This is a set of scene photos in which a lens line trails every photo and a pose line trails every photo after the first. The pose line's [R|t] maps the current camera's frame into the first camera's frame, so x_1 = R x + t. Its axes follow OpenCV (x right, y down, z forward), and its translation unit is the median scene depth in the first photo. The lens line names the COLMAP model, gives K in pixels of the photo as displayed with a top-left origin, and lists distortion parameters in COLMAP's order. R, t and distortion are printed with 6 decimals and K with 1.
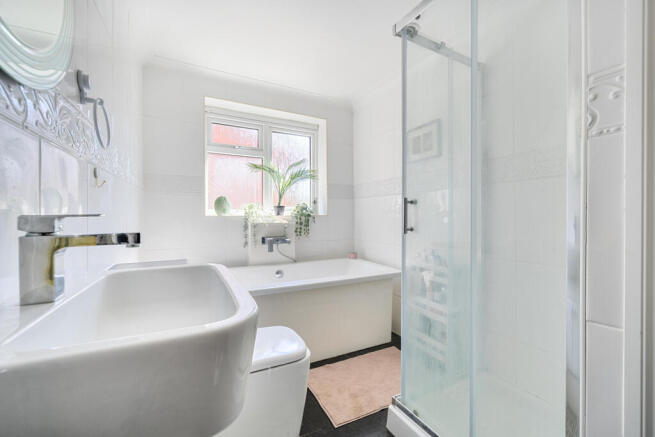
lens RADIAL K [[272.8, 0, 334.8], [0, 272.8, 218.5], [0, 0, 1]] dist [-0.000620, -0.000140]
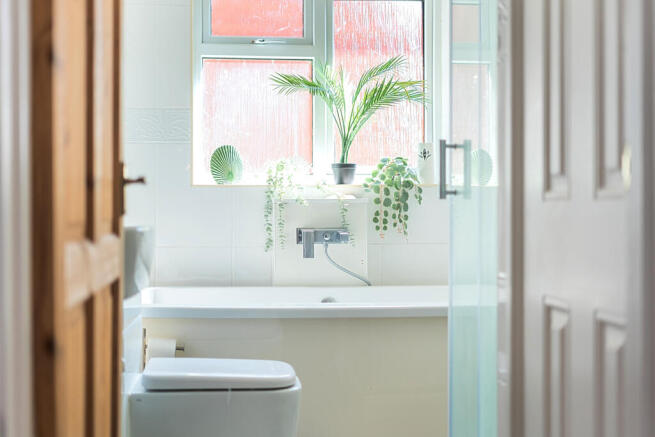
lens RADIAL K [[961.8, 0, 327.1], [0, 961.8, 217.0], [0, 0, 1]] dist [-0.178396, 0.000000]
pose [[0.928119, 0.005603, -0.372241, 0.373125], [-0.007033, 0.999972, -0.002483, 0.047272], [0.372217, 0.004923, 0.928133, -0.496851]]
